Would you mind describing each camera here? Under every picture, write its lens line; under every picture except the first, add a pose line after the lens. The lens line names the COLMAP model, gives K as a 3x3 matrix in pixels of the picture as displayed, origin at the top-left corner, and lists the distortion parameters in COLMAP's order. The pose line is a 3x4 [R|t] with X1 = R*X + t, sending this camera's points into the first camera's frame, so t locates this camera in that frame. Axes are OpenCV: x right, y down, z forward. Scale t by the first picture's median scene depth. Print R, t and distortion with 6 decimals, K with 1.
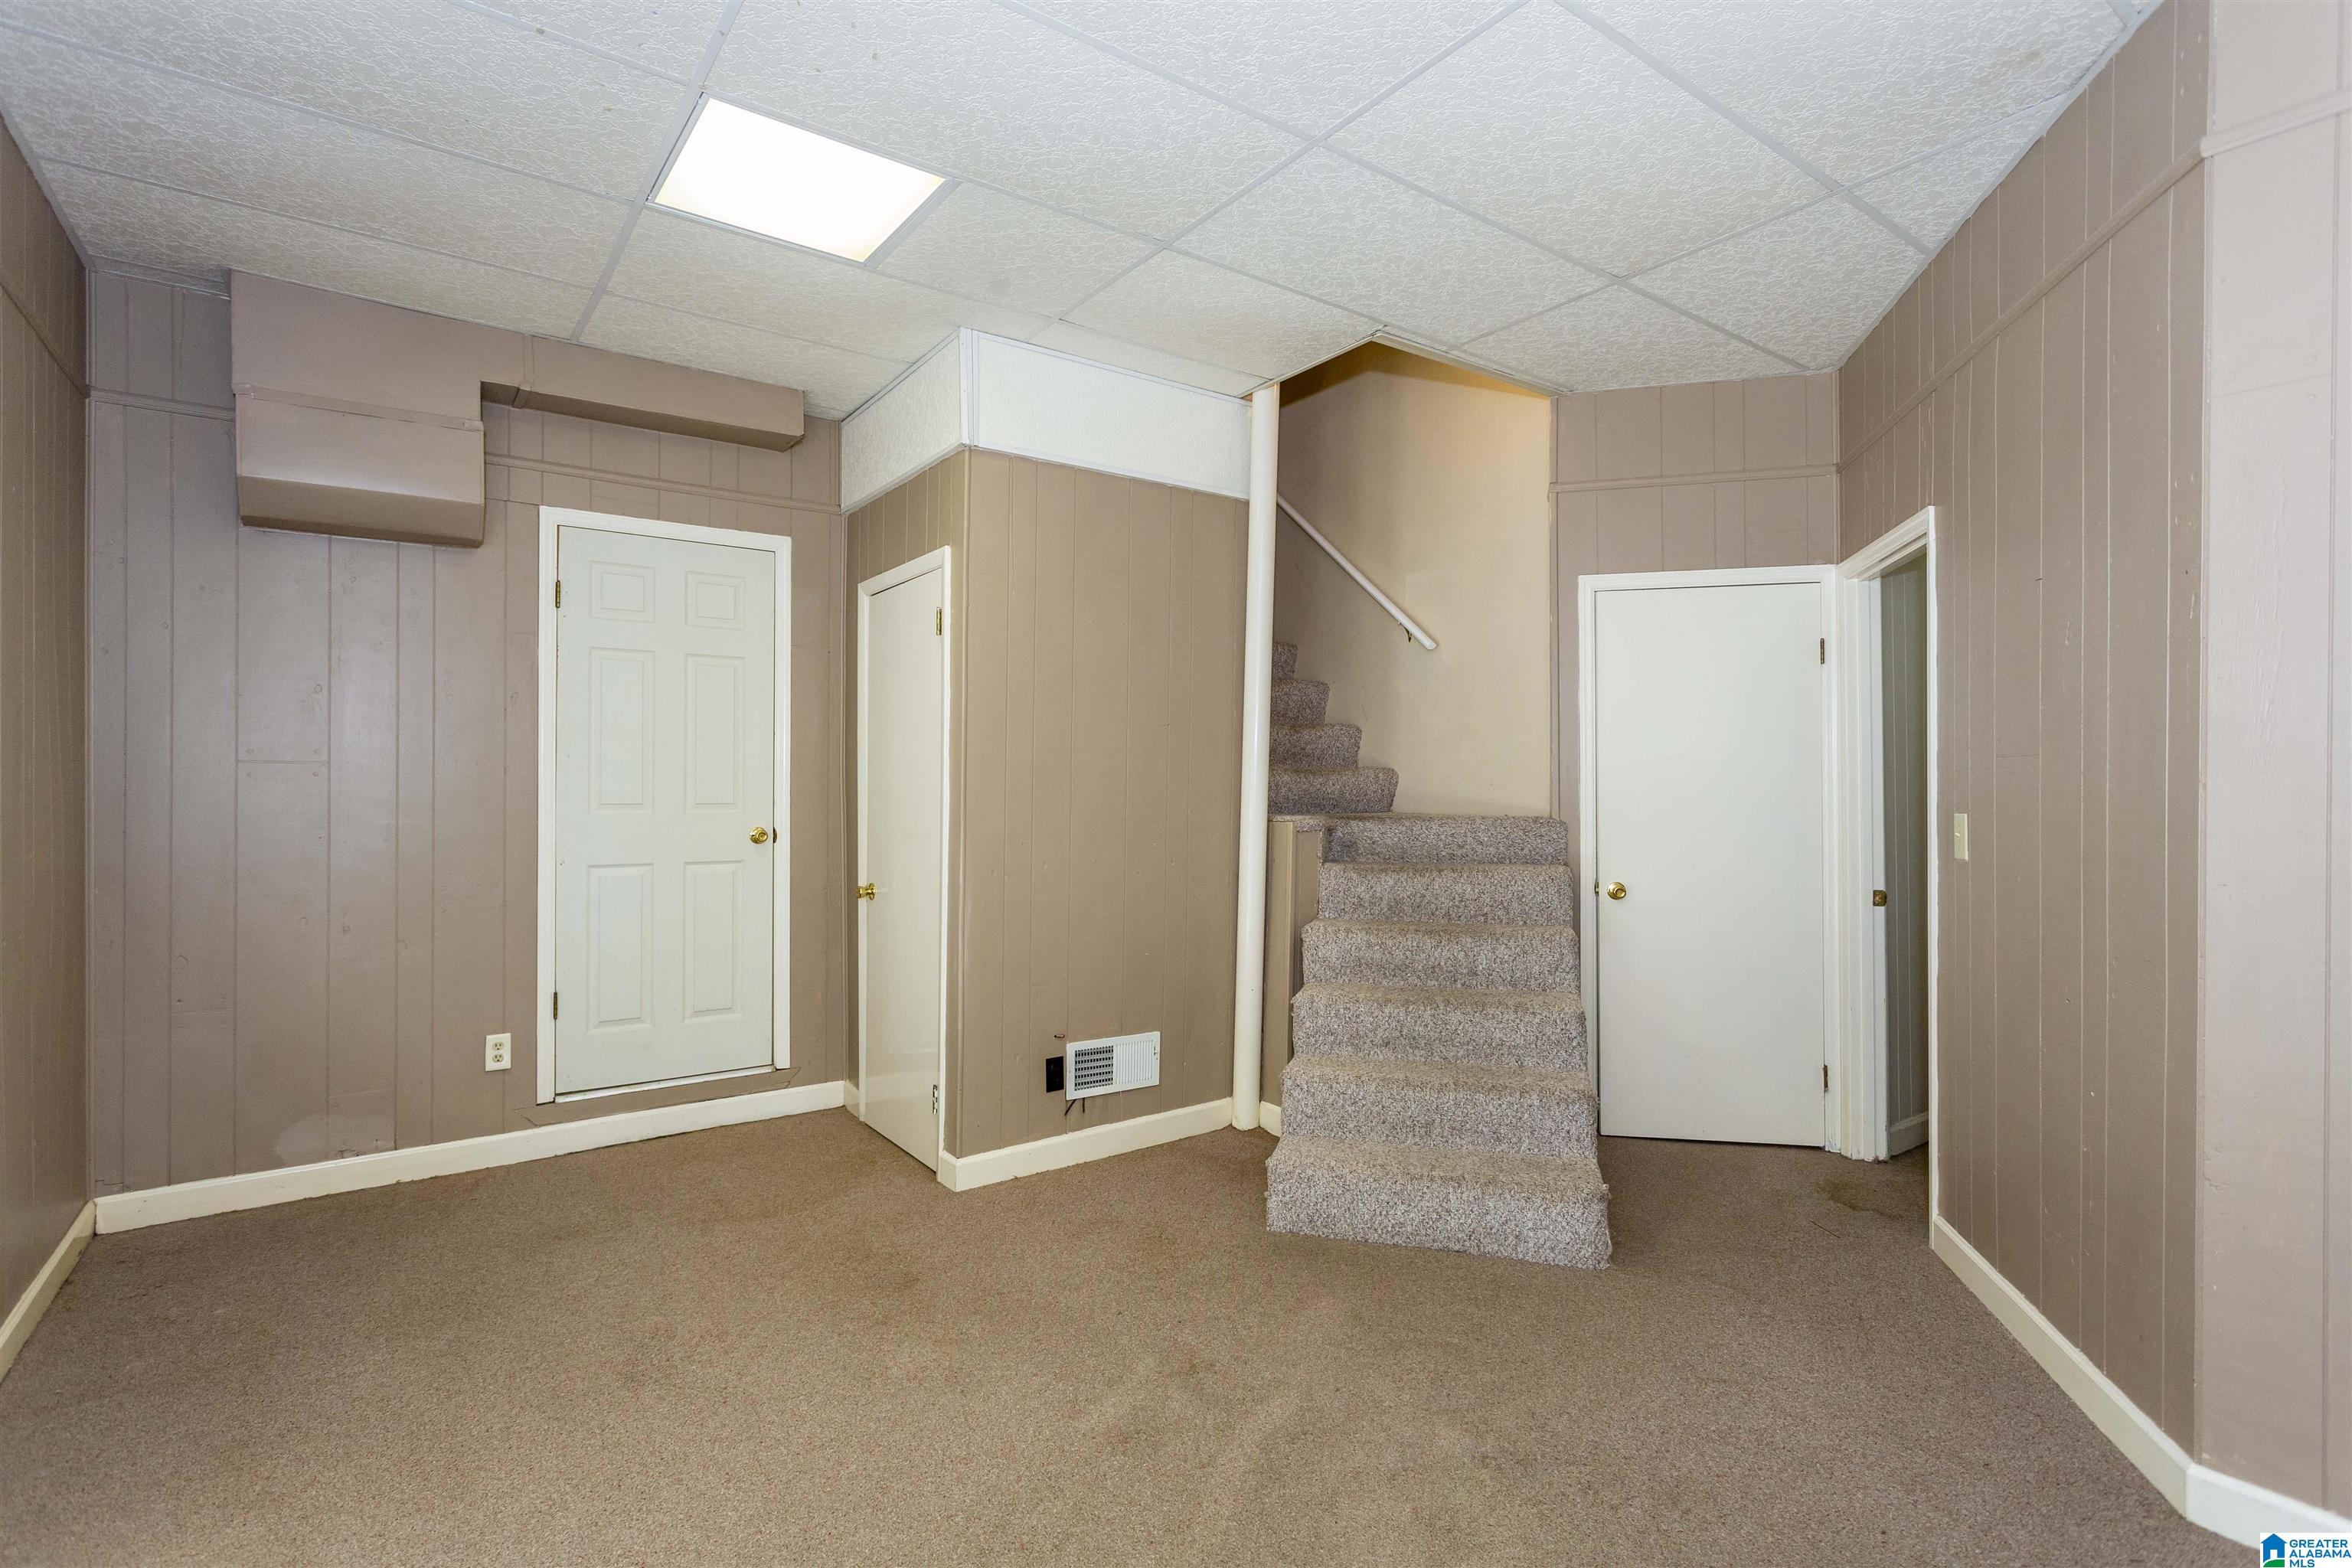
lens RADIAL K [[1132.4, 0, 1173.4], [0, 1132.4, 785.3], [0, 0, 1]] dist [0.001825, 0.003775]
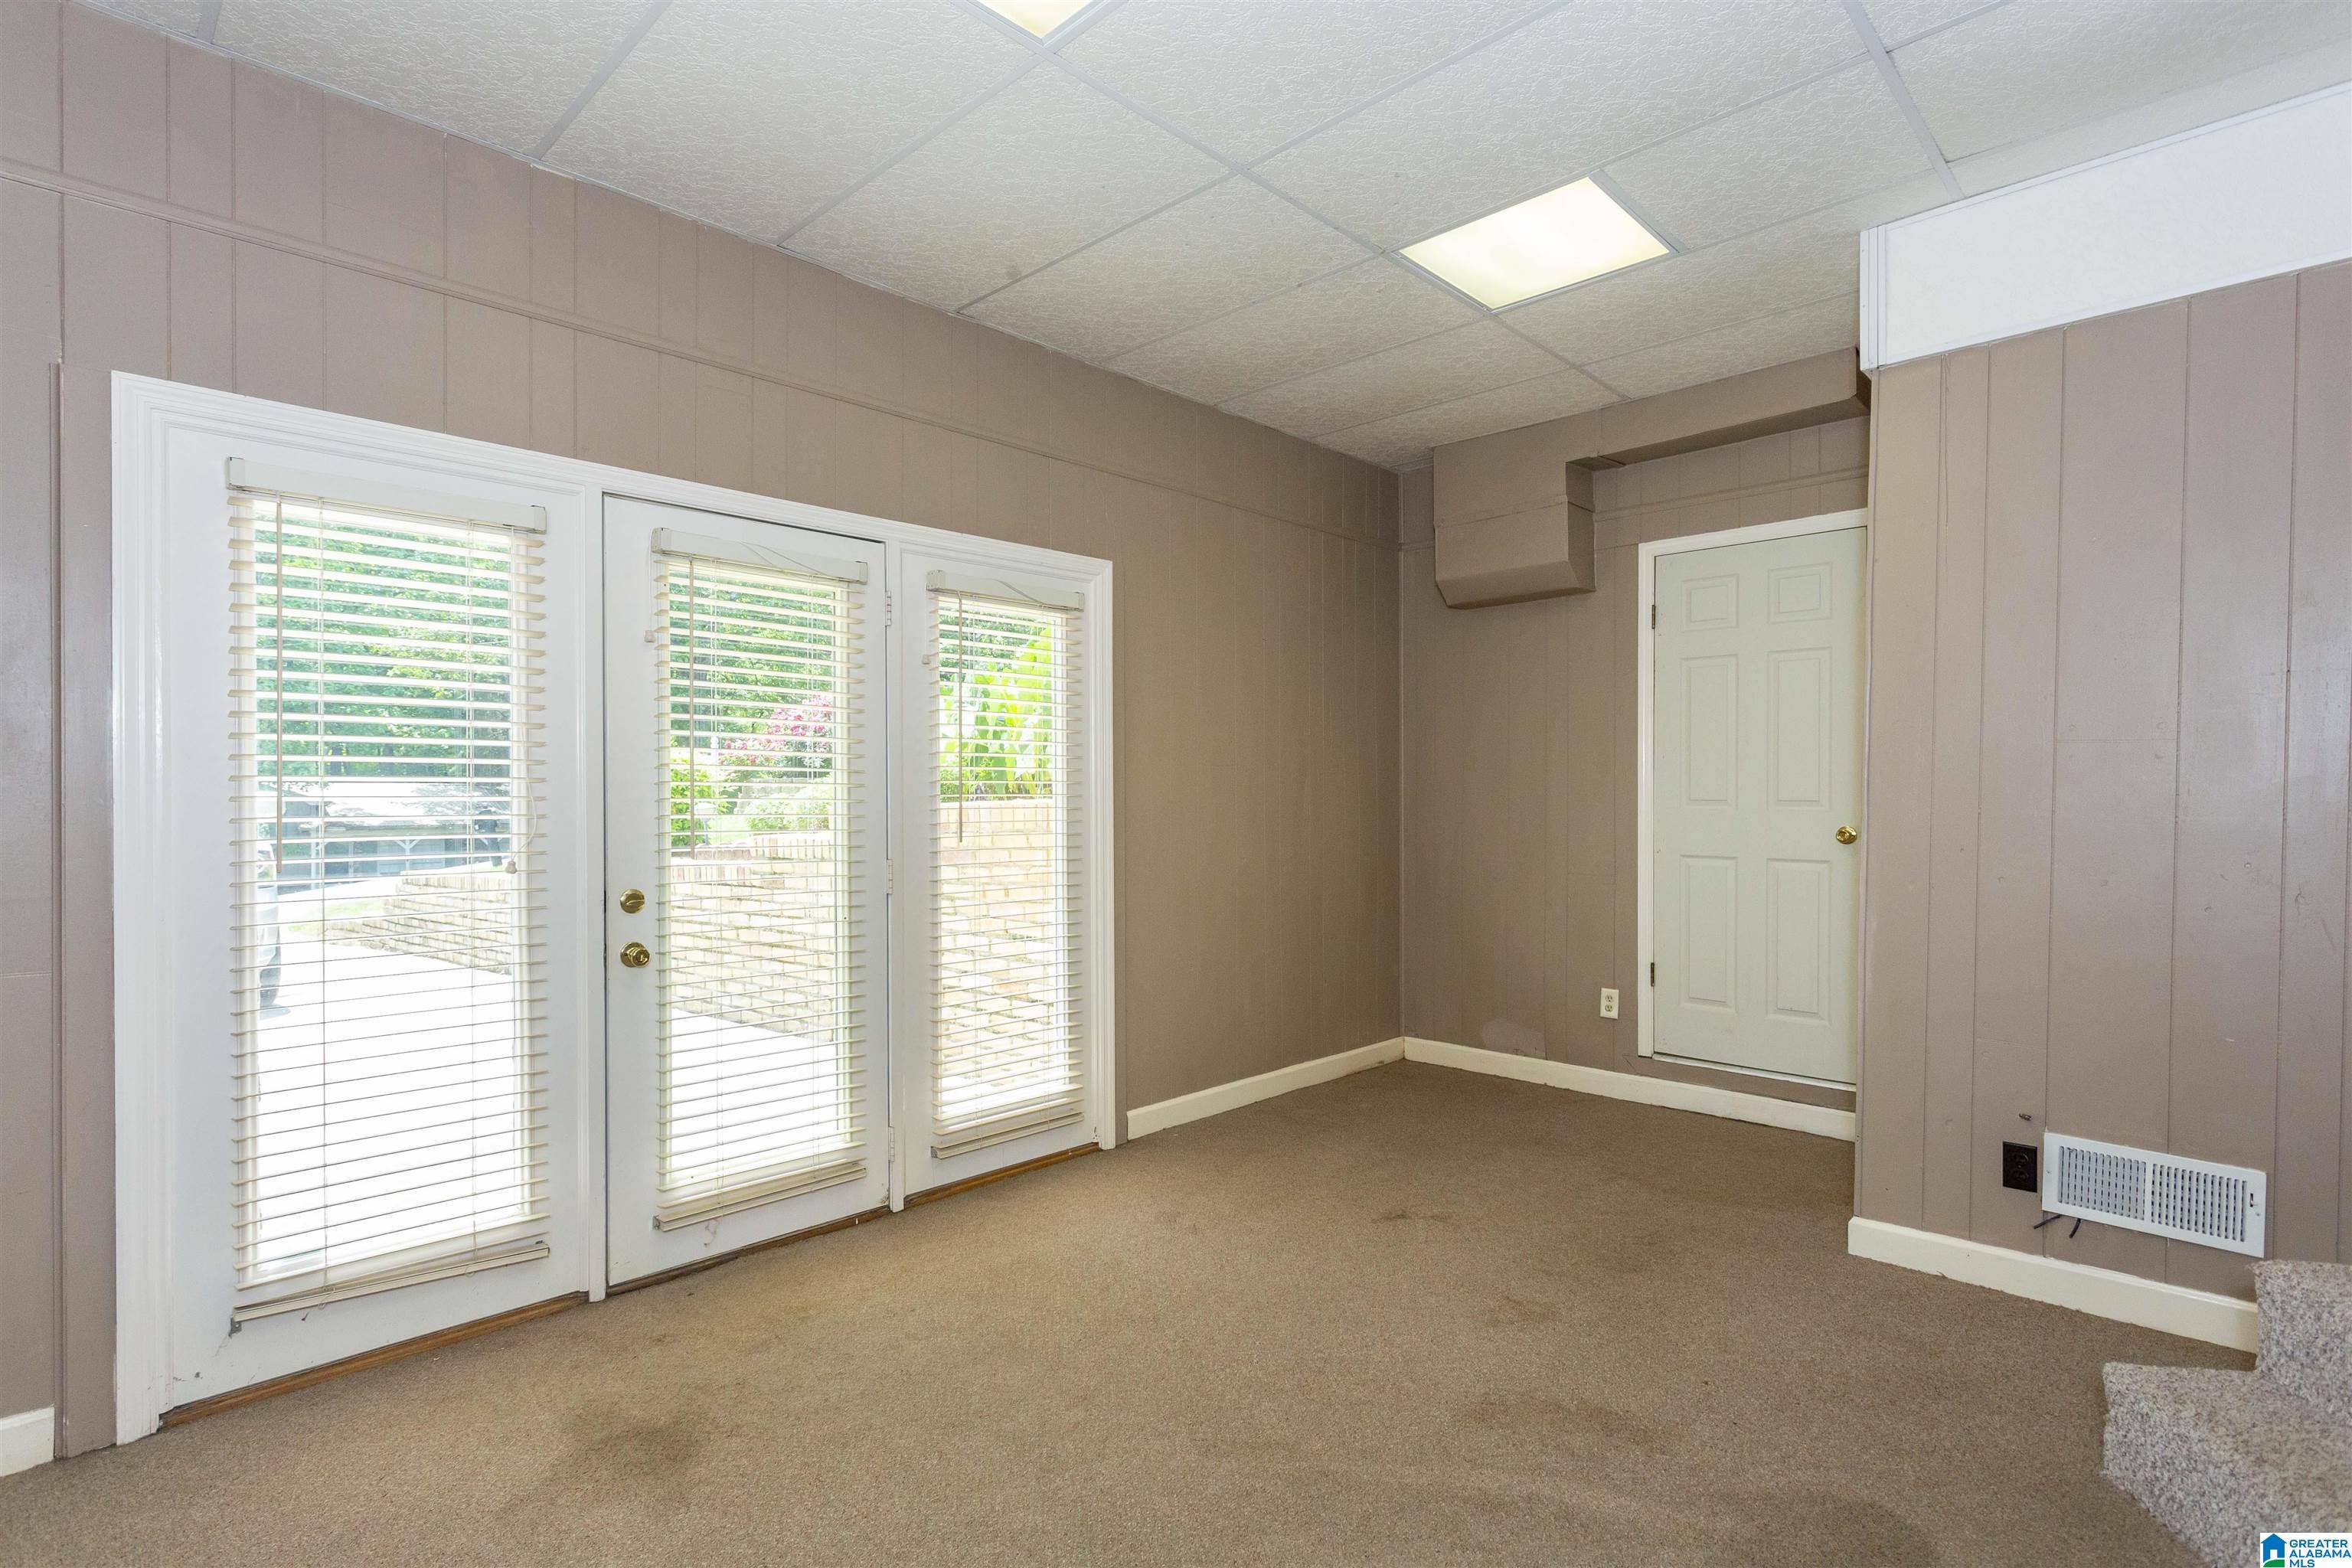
lens RADIAL K [[1132.4, 0, 1134.7], [0, 1132.4, 798.9], [0, 0, 1]] dist [0.001825, 0.003775]
pose [[0.152532, 0.001247, -0.988298, 0.523114], [-0.001556, 0.999998, 0.001021, 0.016113], [0.988297, 0.001382, 0.152534, 0.312142]]
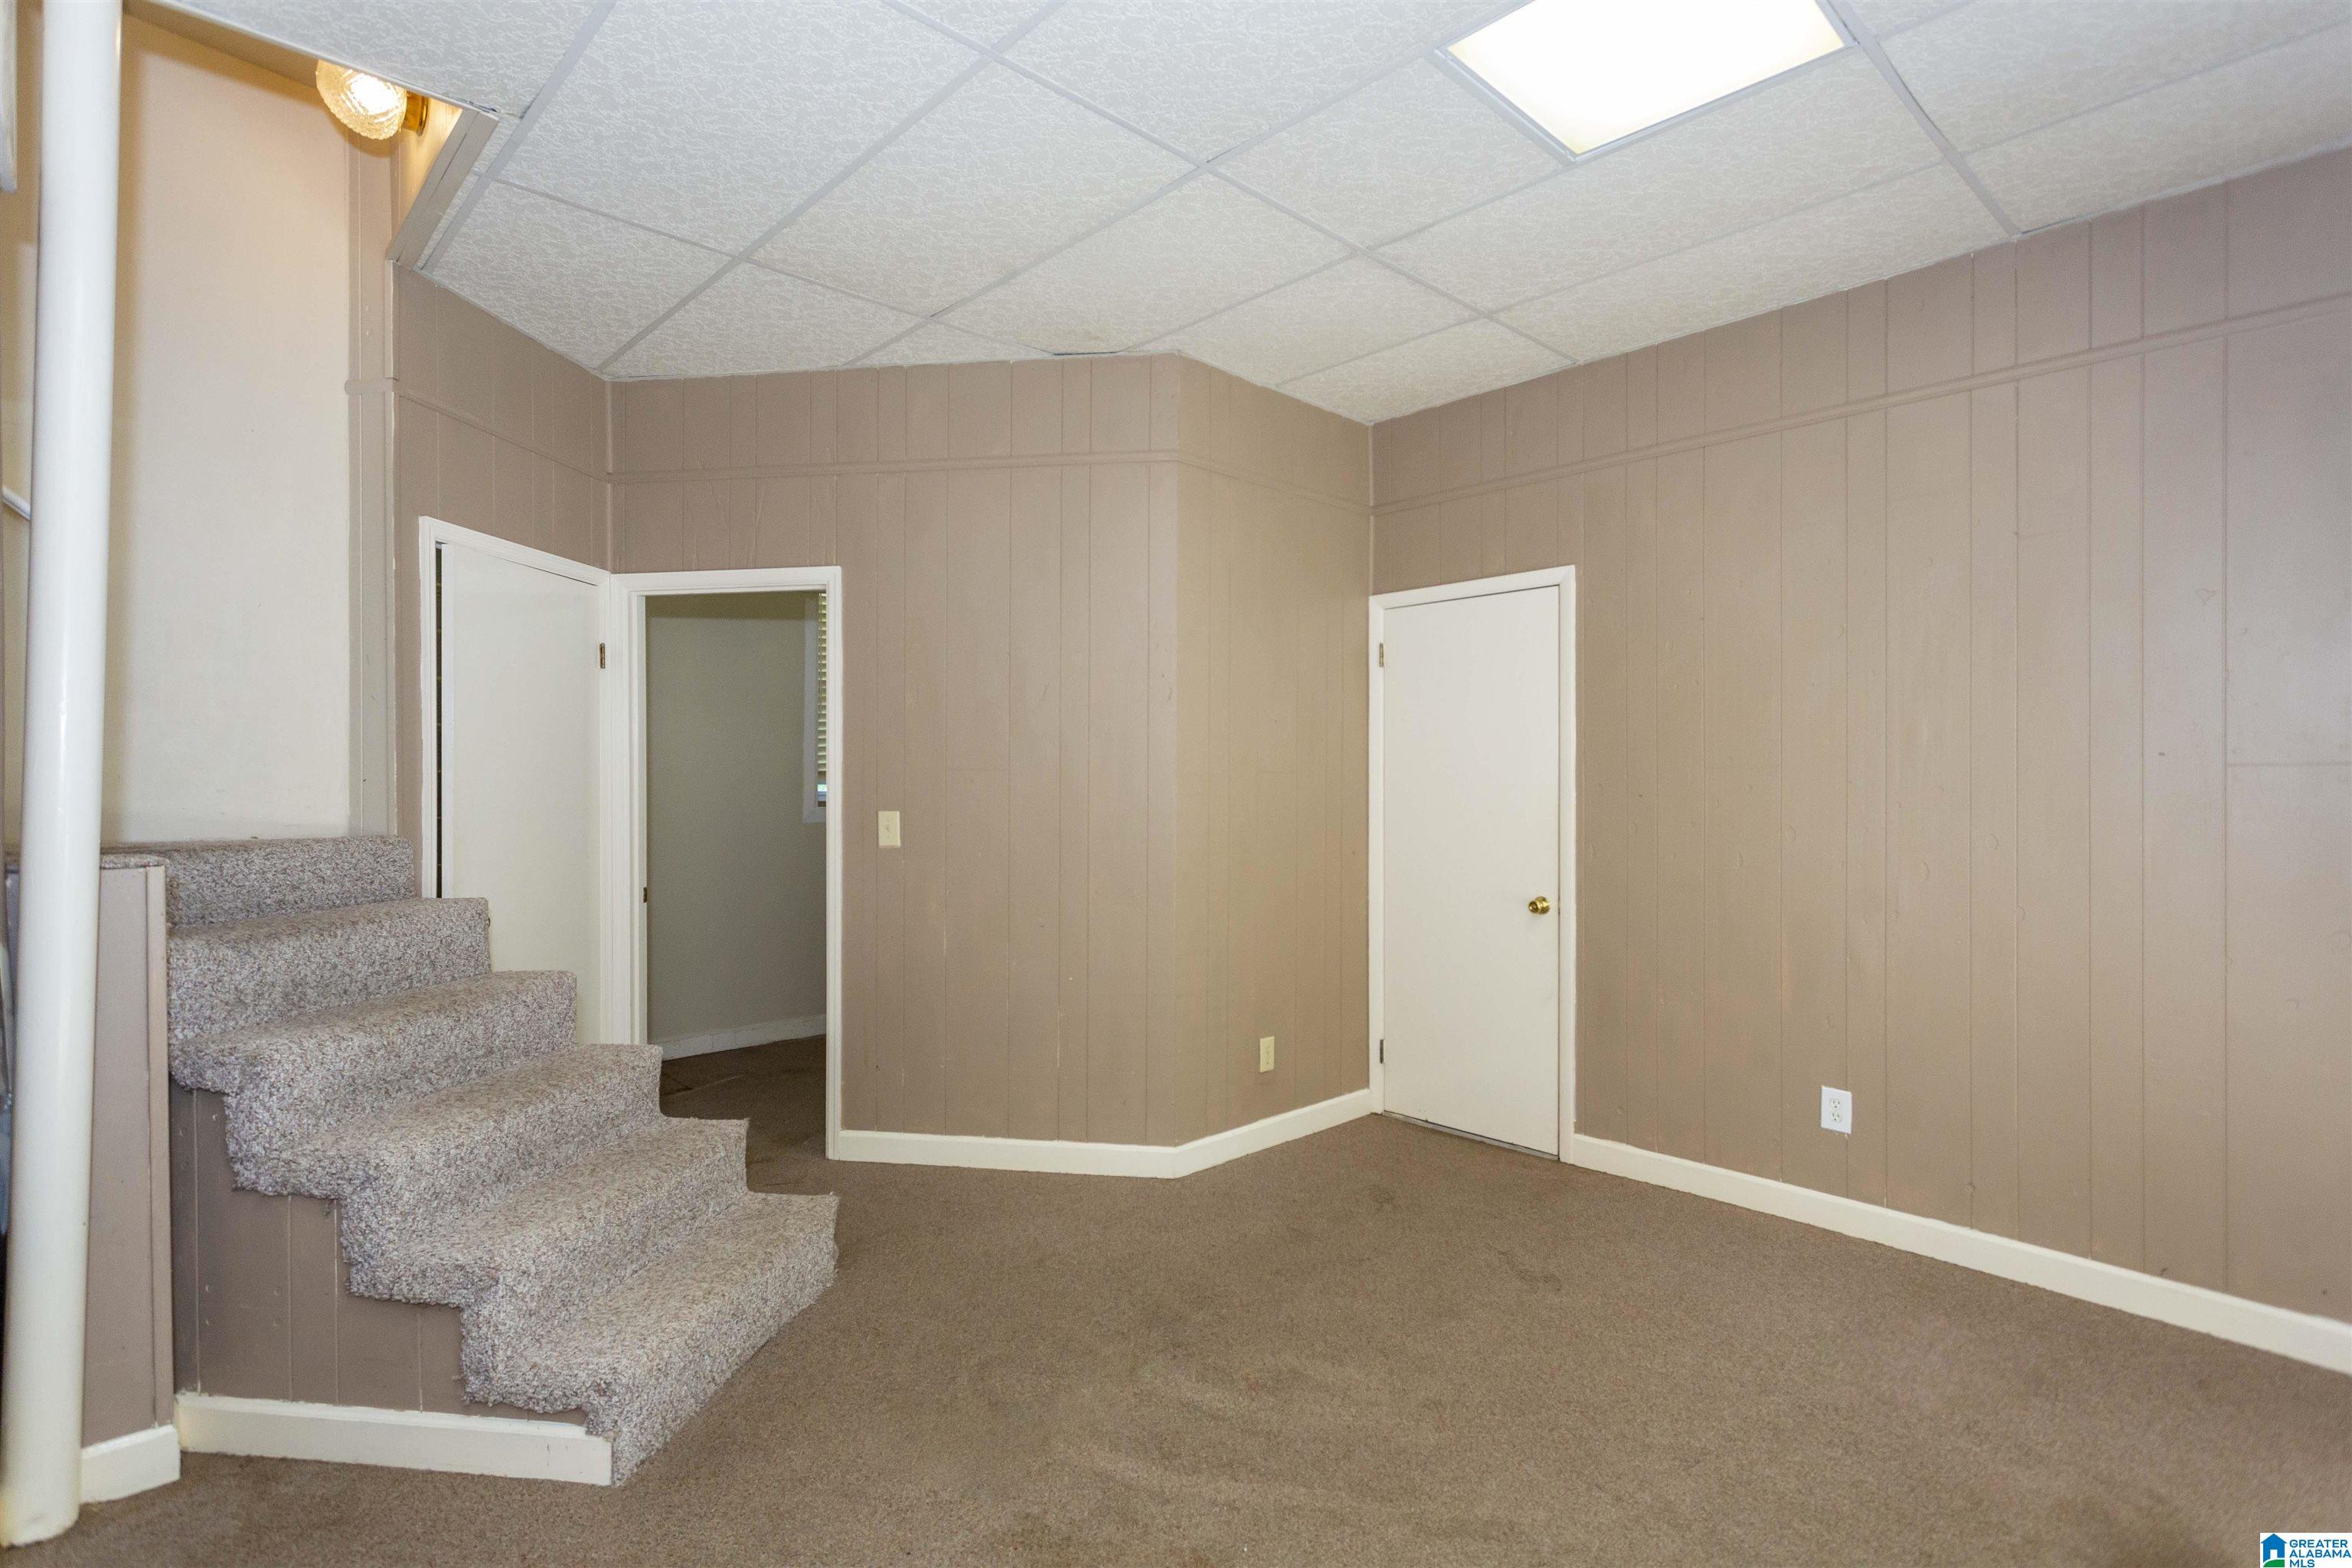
lens RADIAL K [[1132.4, 0, 1171.0], [0, 1132.4, 786.6], [0, 0, 1]] dist [0.001825, 0.003775]
pose [[-0.138843, -0.003474, 0.990308, -0.502724], [-0.000126, 0.999994, 0.003490, -0.006321], [-0.990314, 0.000360, -0.138842, 0.654725]]
